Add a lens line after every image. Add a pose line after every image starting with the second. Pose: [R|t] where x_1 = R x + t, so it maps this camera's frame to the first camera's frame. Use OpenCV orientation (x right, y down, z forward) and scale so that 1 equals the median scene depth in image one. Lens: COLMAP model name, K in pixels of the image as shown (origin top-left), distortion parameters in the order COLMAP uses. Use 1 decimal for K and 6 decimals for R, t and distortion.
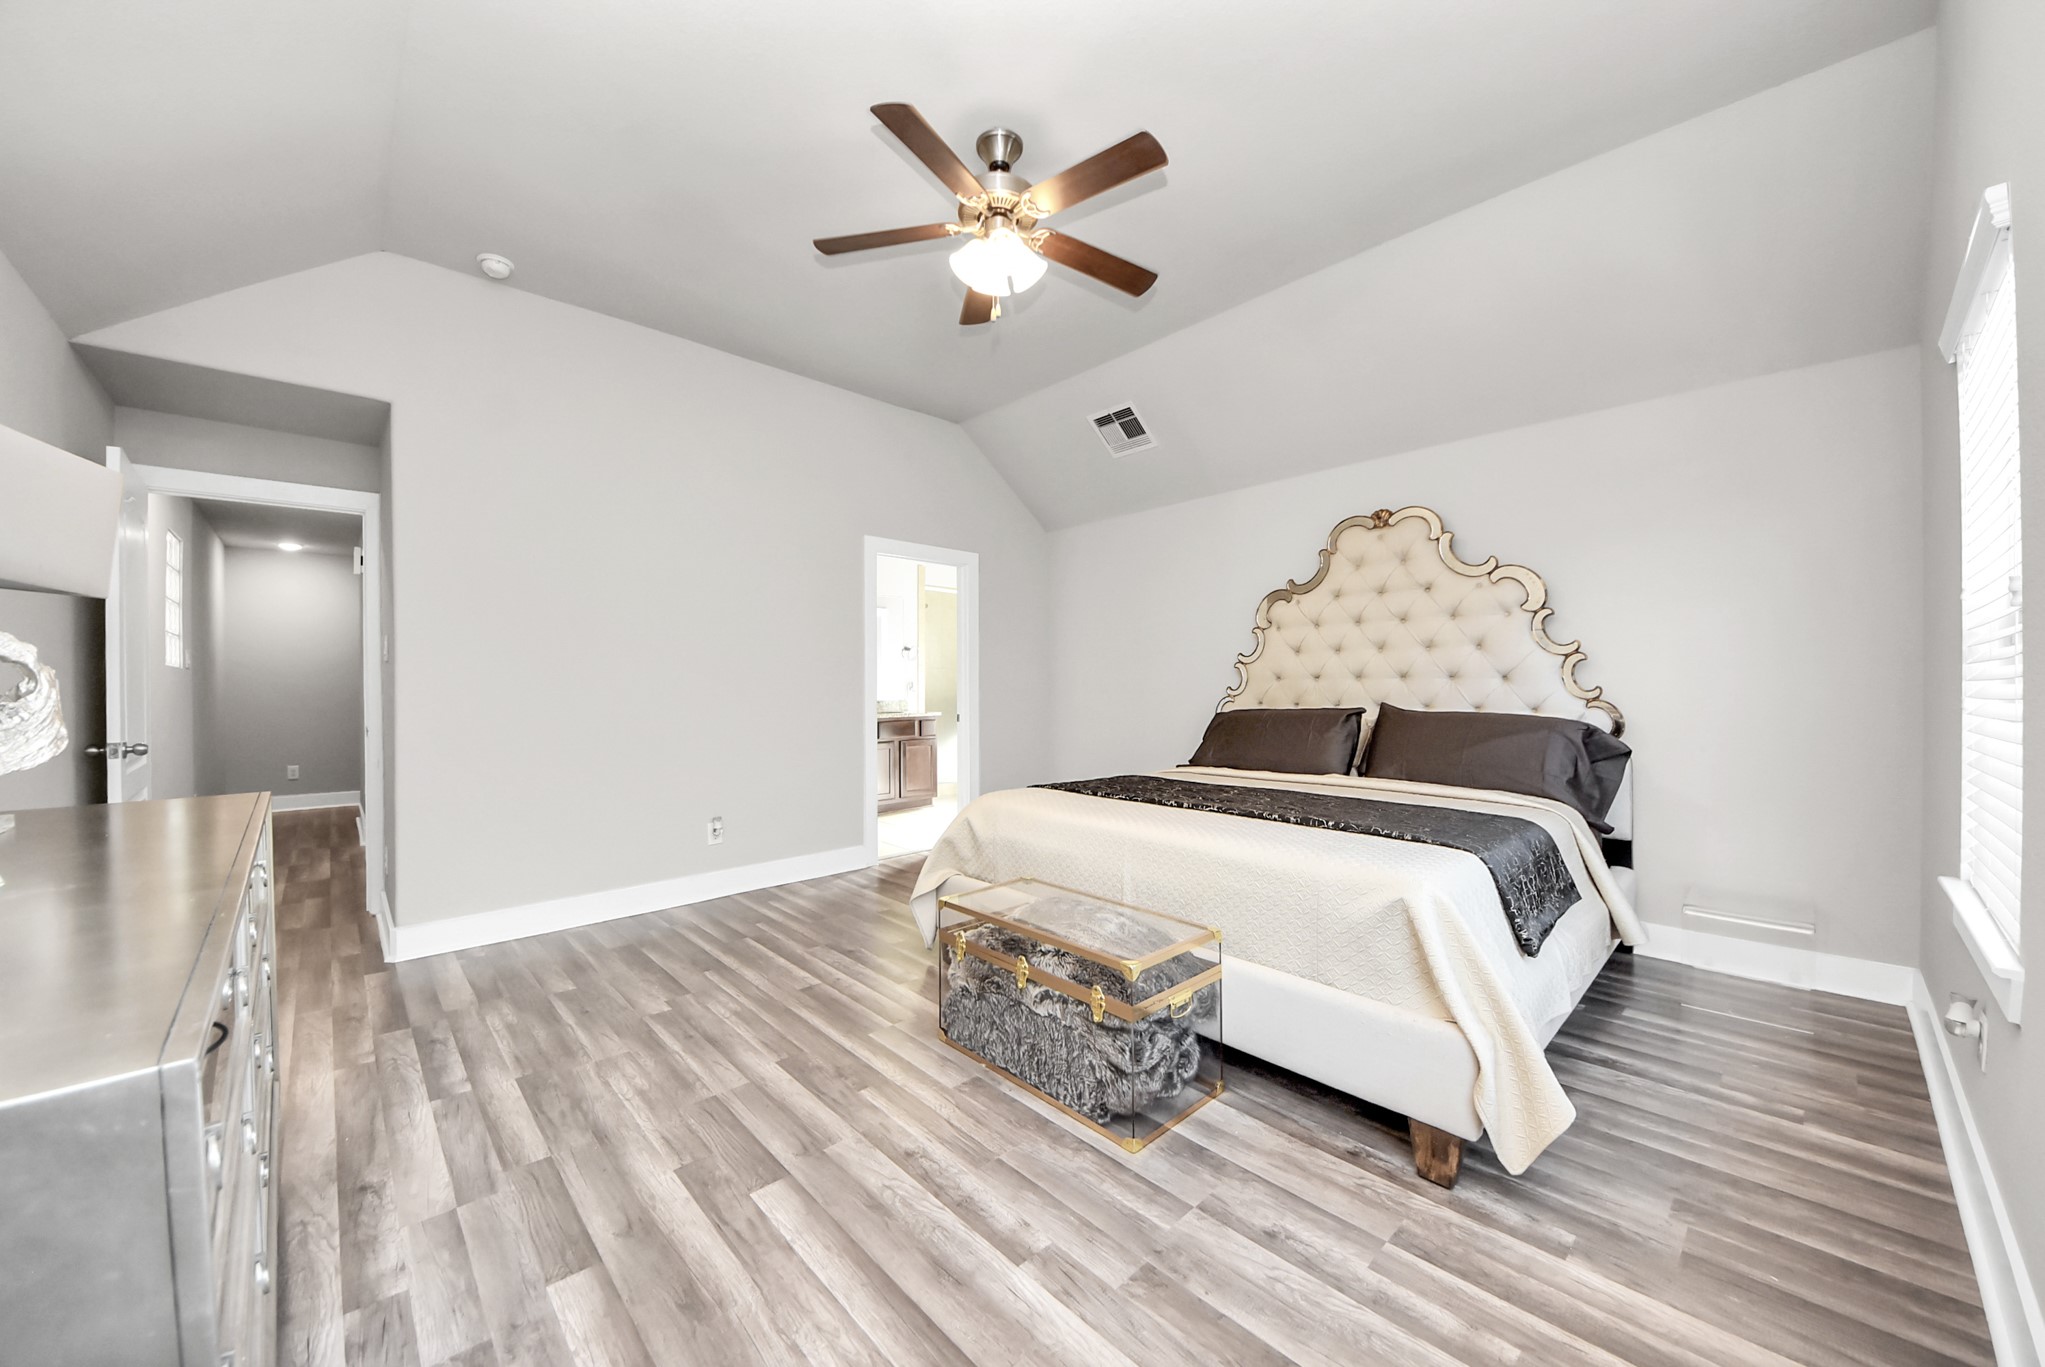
lens RADIAL K [[749.1, 0, 1019.7], [0, 749.1, 680.7], [0, 0, 1]] dist [0.010119, -0.001151]
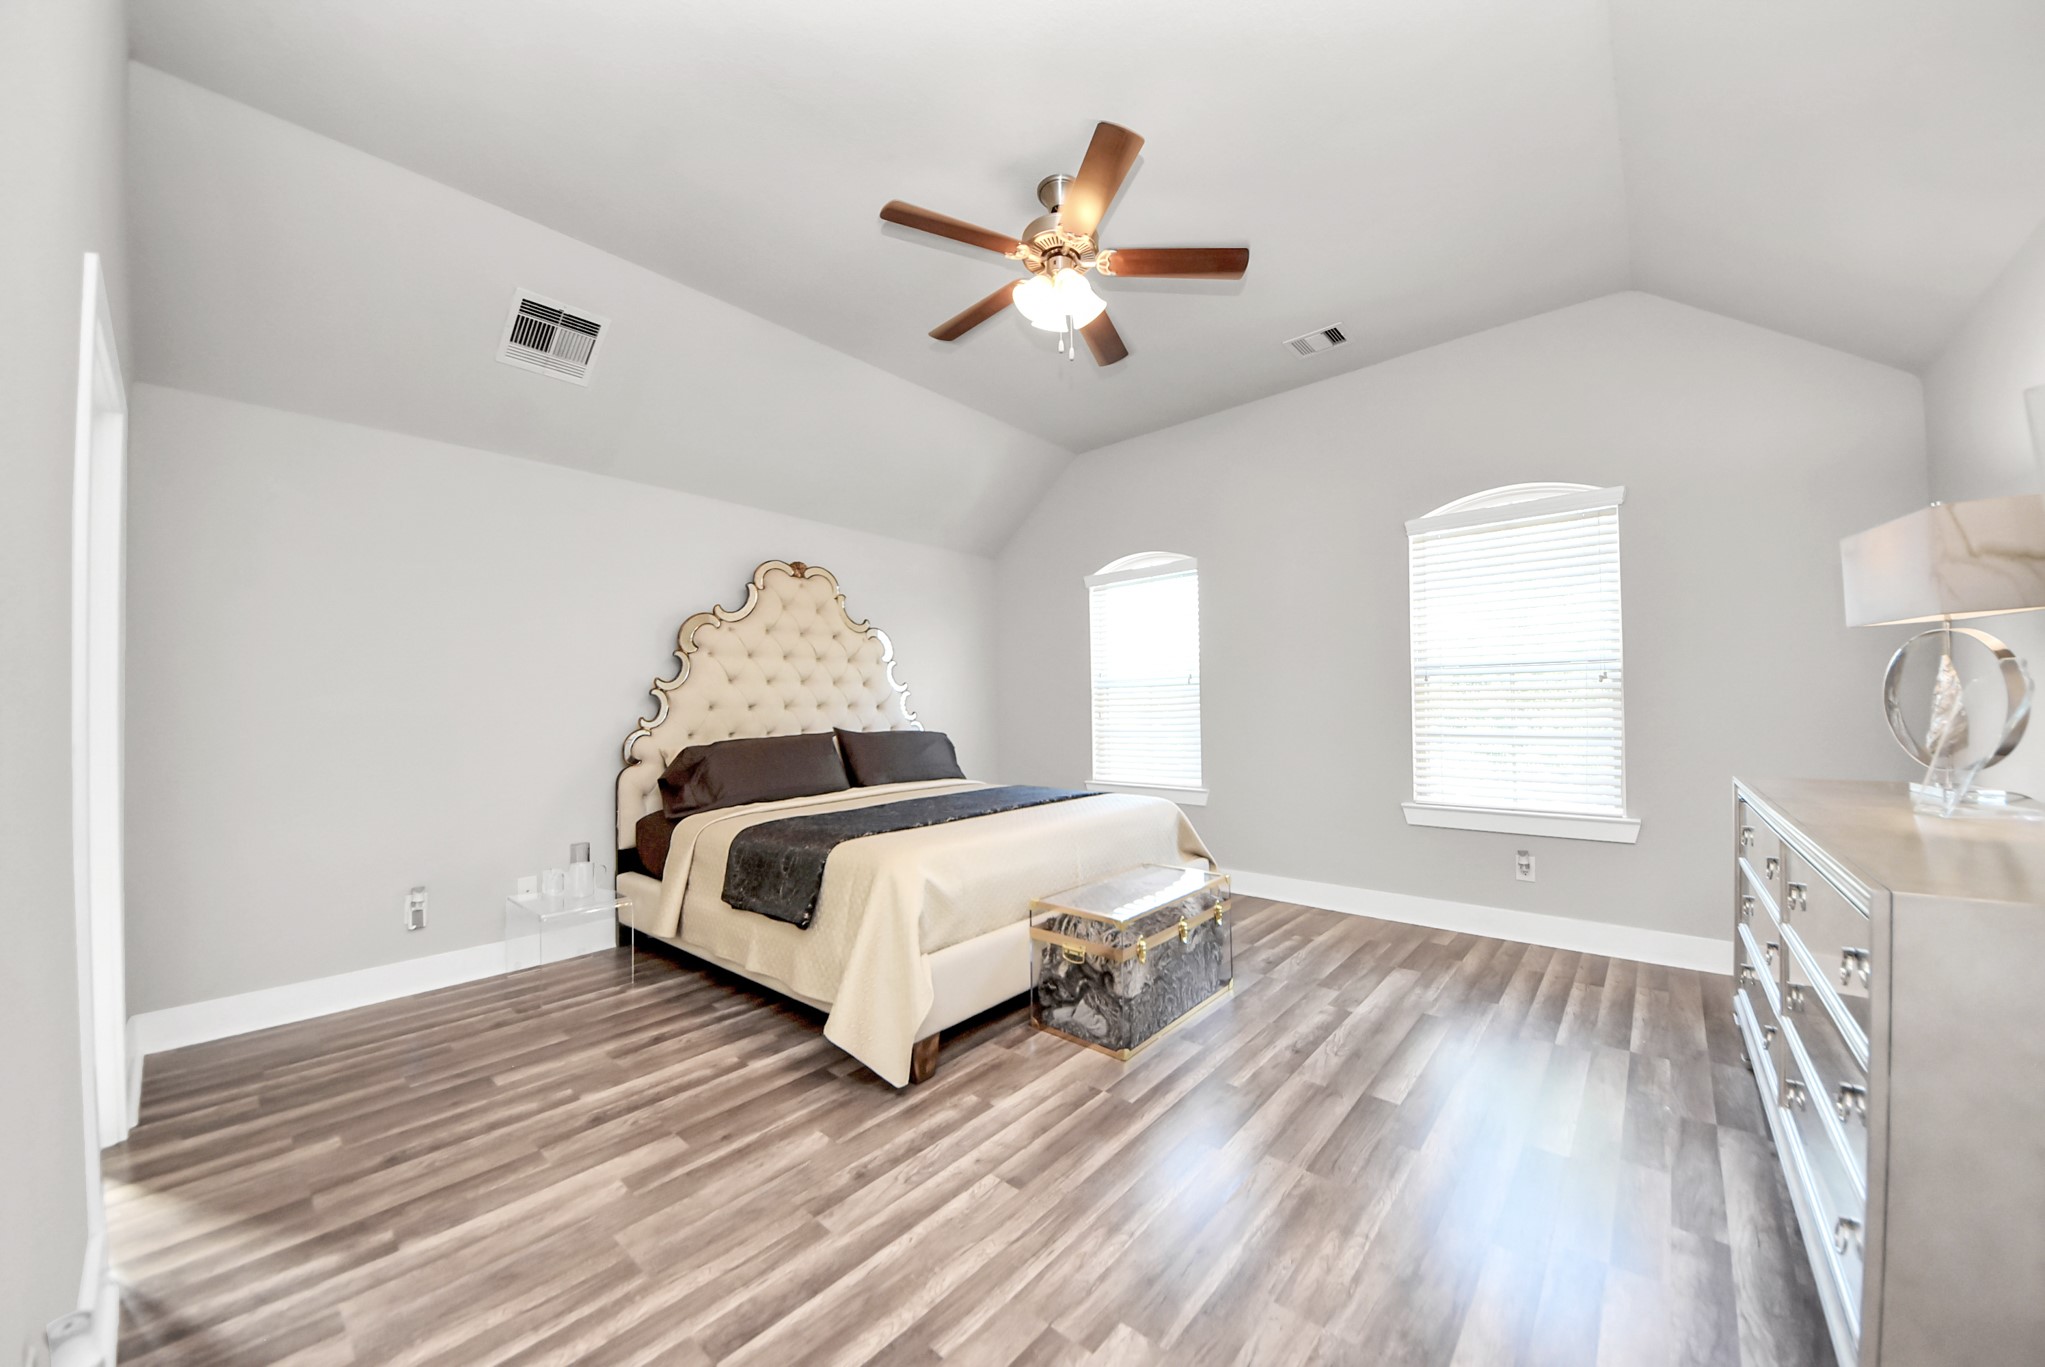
lens RADIAL K [[749.1, 0, 1018.6], [0, 749.1, 700.0], [0, 0, 1]] dist [0.010119, -0.001151]
pose [[-0.119128, 0.012459, 0.992801, -0.874349], [0.011488, 0.999872, -0.011170, 0.002210], [-0.992812, 0.010074, -0.119256, 1.002449]]
